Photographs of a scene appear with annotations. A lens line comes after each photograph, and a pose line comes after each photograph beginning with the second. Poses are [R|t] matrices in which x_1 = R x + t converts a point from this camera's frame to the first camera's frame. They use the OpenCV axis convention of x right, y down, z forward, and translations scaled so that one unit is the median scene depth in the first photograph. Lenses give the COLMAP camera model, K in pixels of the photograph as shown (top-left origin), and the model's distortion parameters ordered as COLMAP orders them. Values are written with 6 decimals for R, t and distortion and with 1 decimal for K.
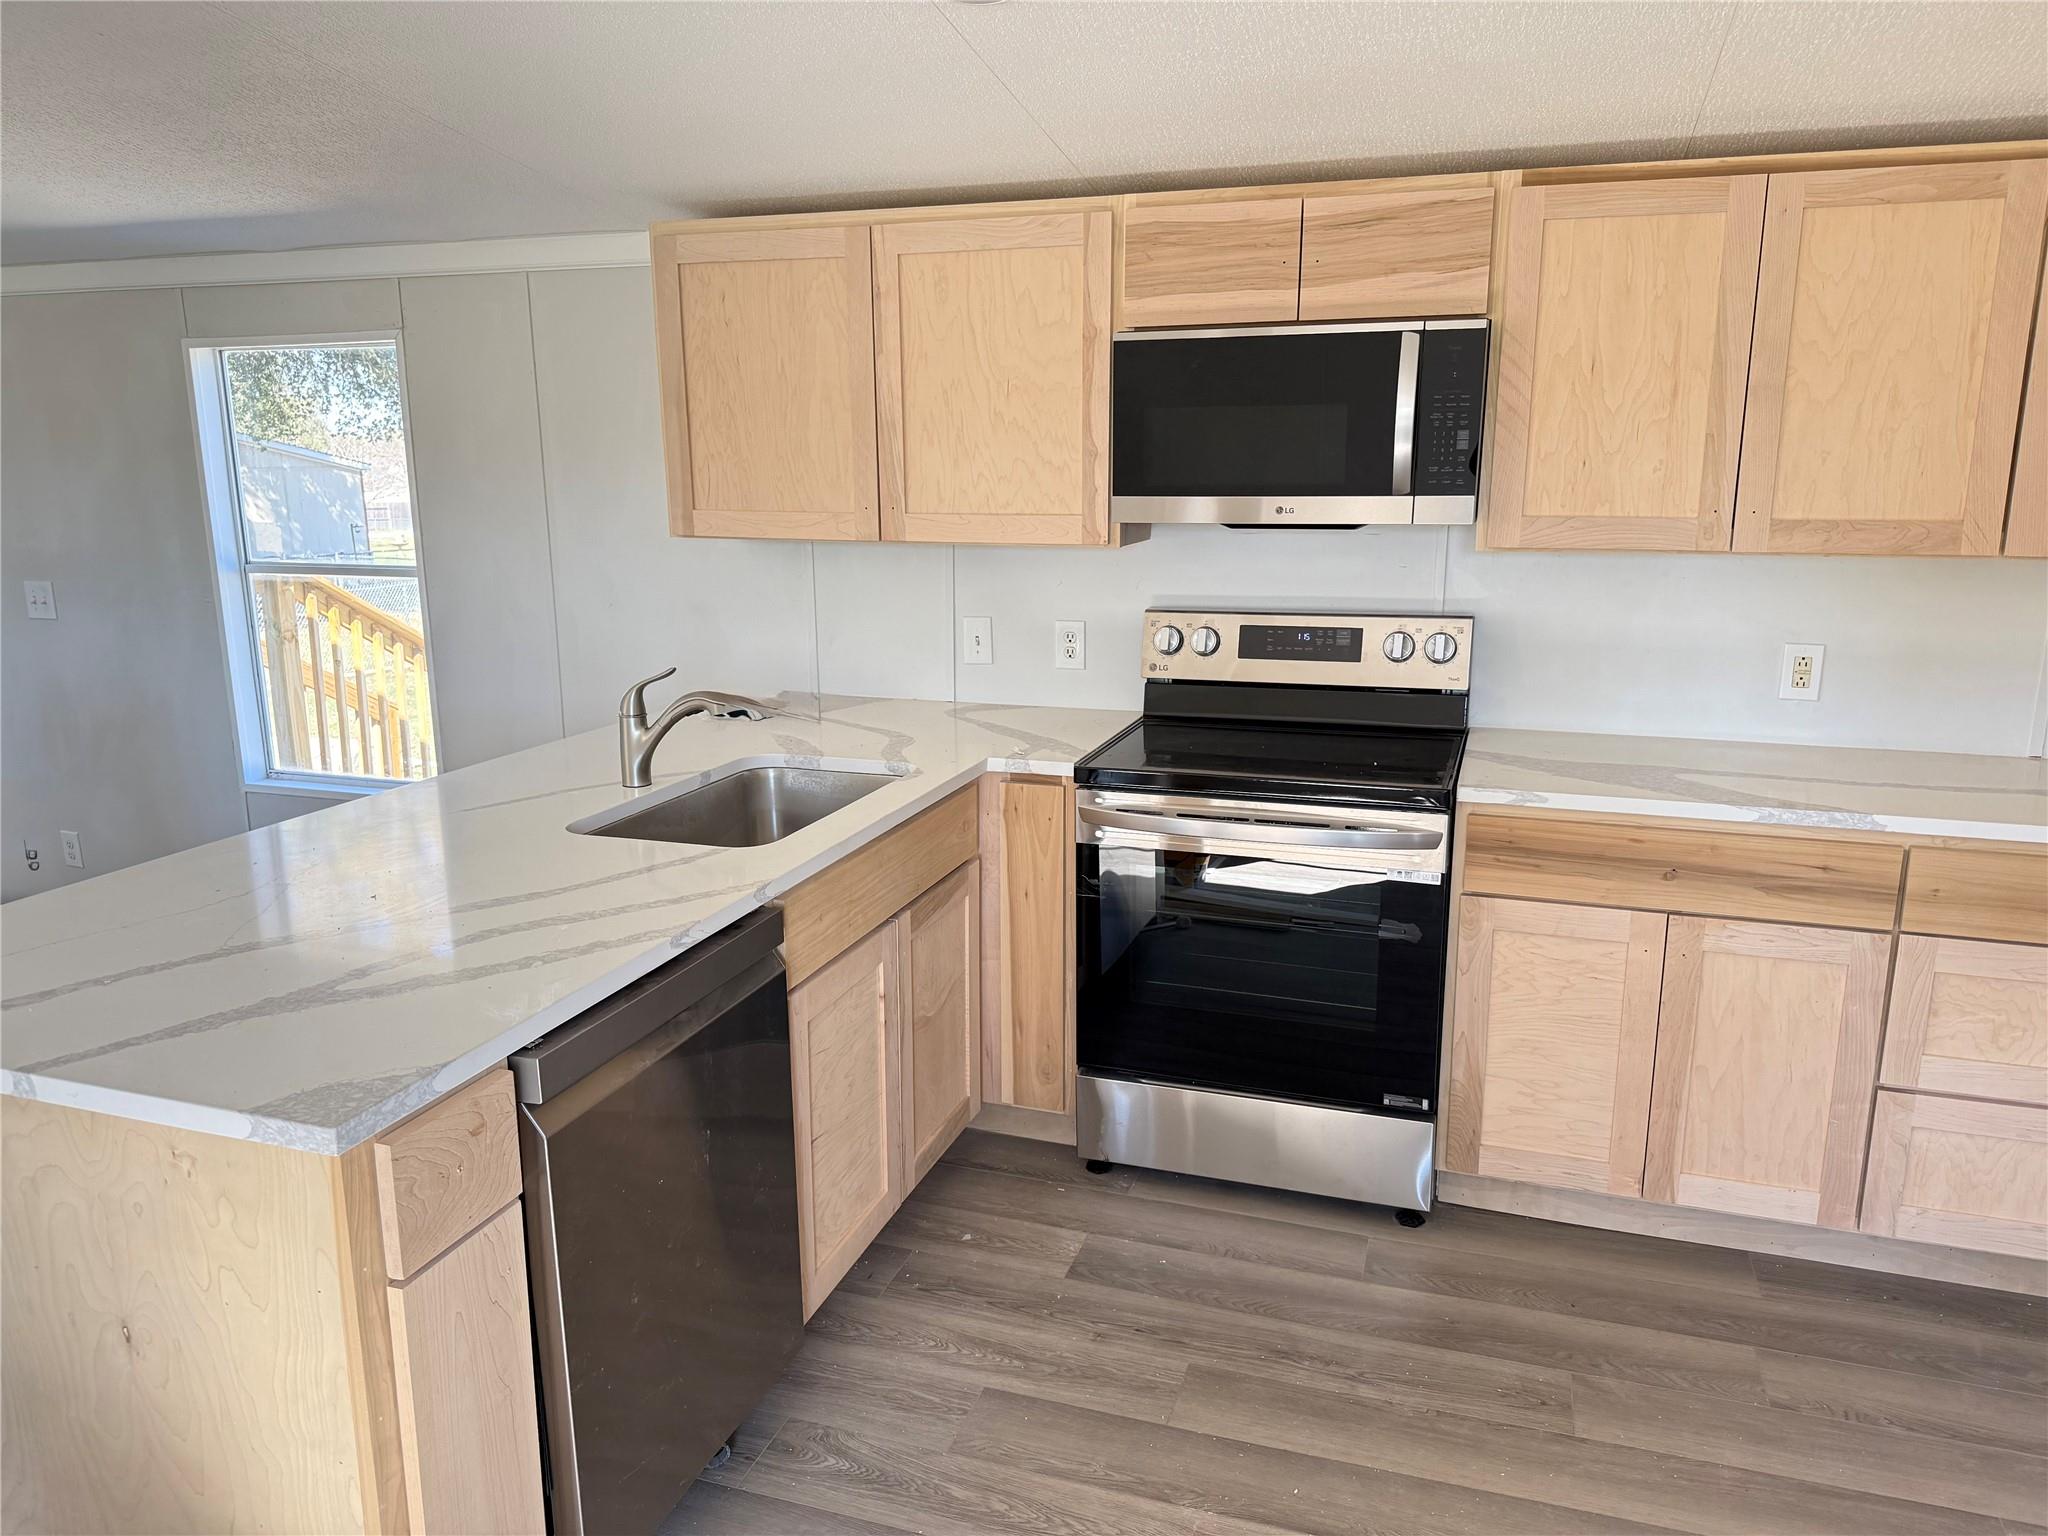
lens RADIAL K [[1443.3, 0, 982.6], [0, 1443.3, 799.2], [0, 0, 1]] dist [0.019097, -0.019654]
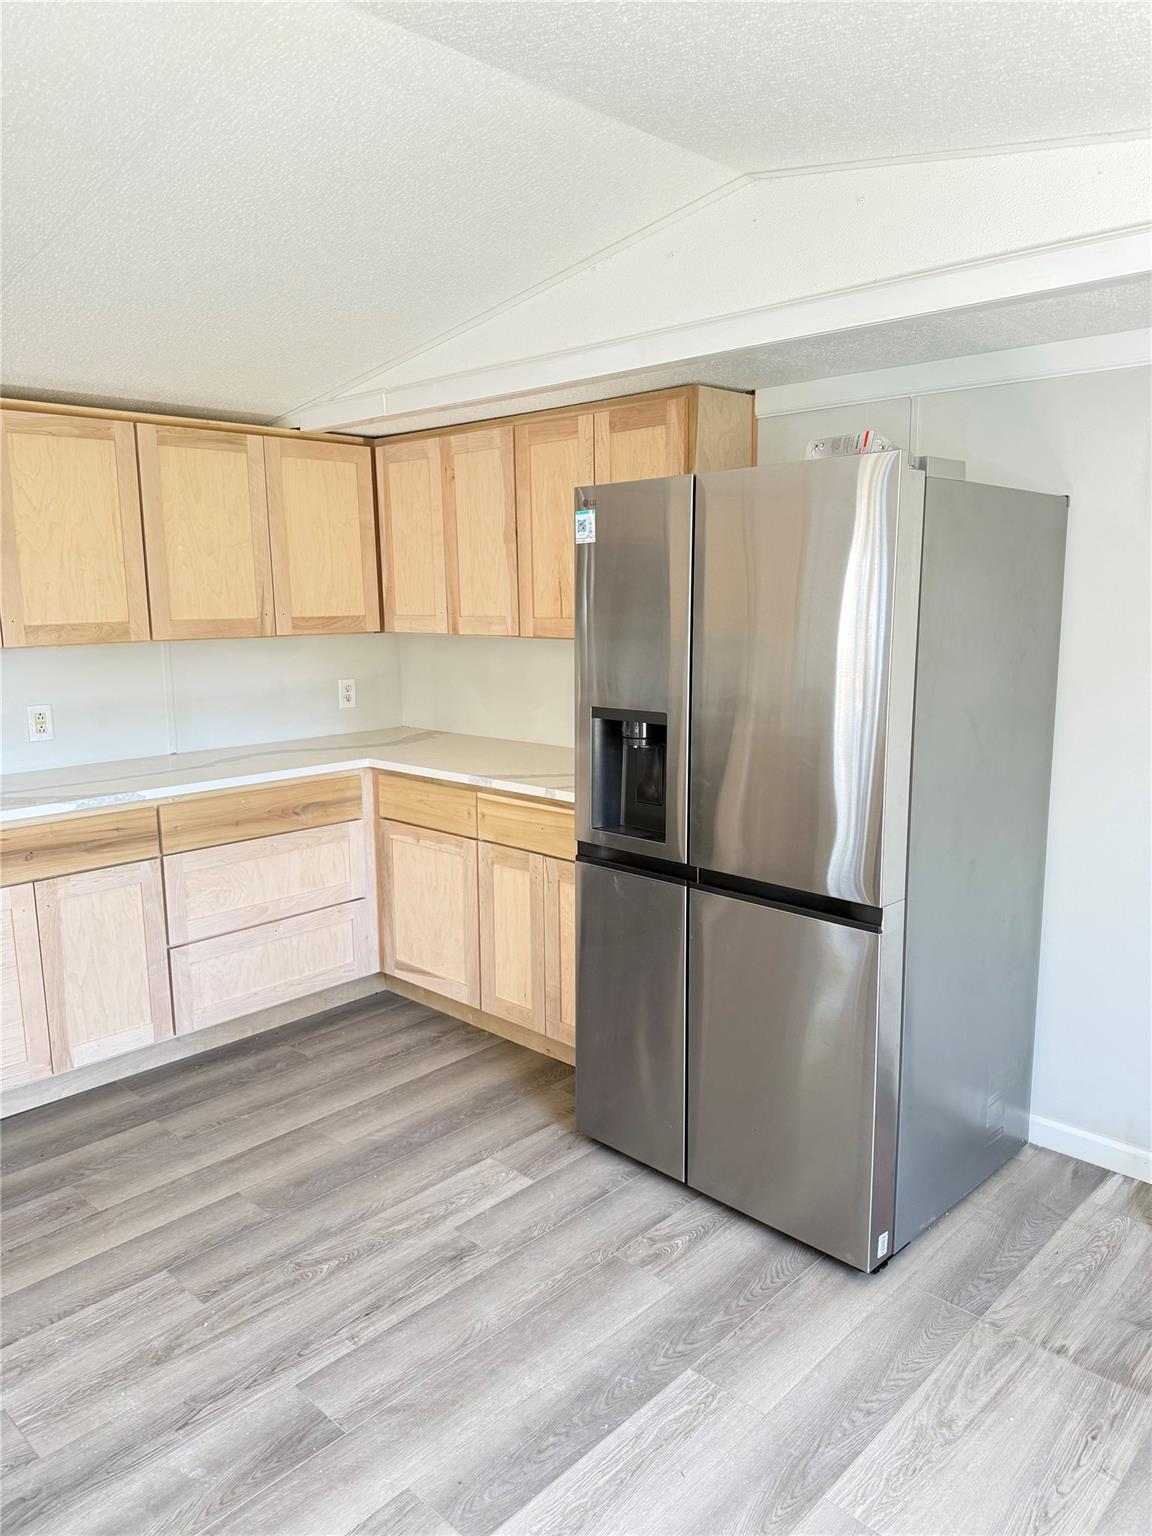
lens RADIAL K [[1082.5, 0, 553.1], [0, 1082.5, 806.2], [0, 0, 1]] dist [0.019097, -0.019654]
pose [[0.439606, -0.177018, 0.880574, -0.296514], [0.218137, 0.972076, 0.086512, 0.023326], [-0.871300, 0.154054, 0.465945, -0.024659]]
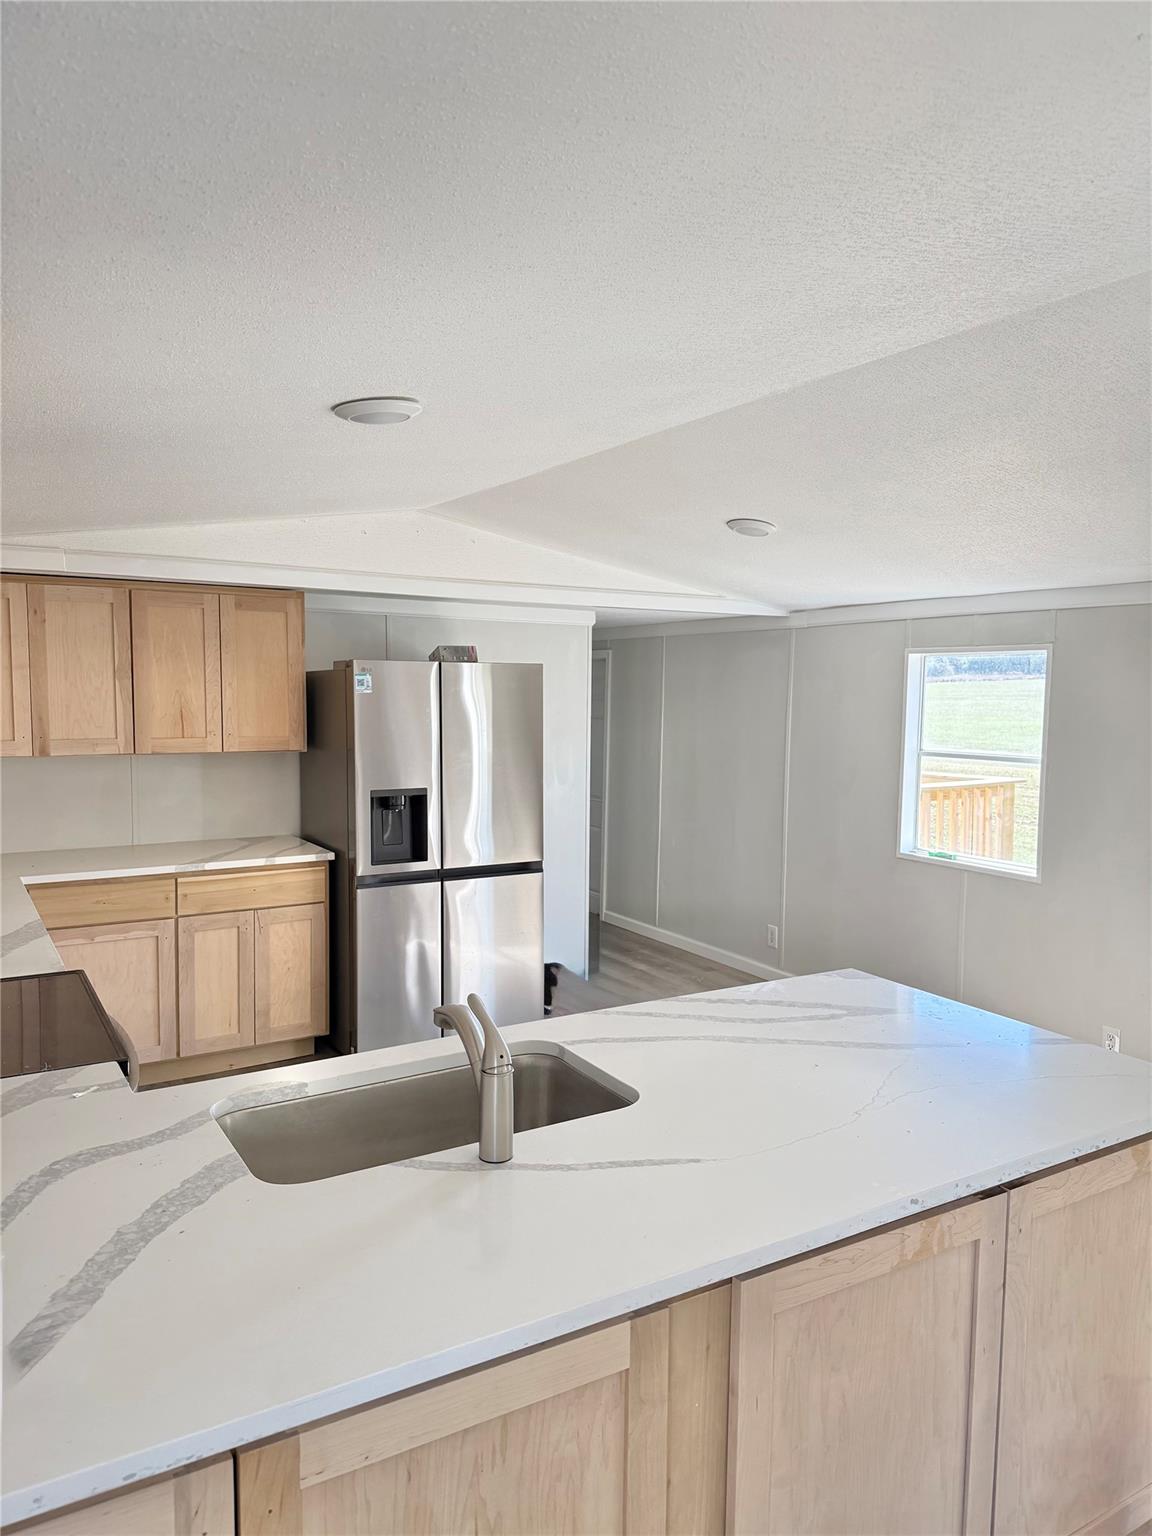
lens RADIAL K [[1082.5, 0, 580.6], [0, 1082.5, 766.7], [0, 0, 1]] dist [0.019097, -0.019654]
pose [[-0.779171, -0.058801, 0.624047, -0.630249], [0.135033, 0.956467, 0.258723, -0.362330], [-0.612093, 0.285856, -0.737311, 1.312666]]
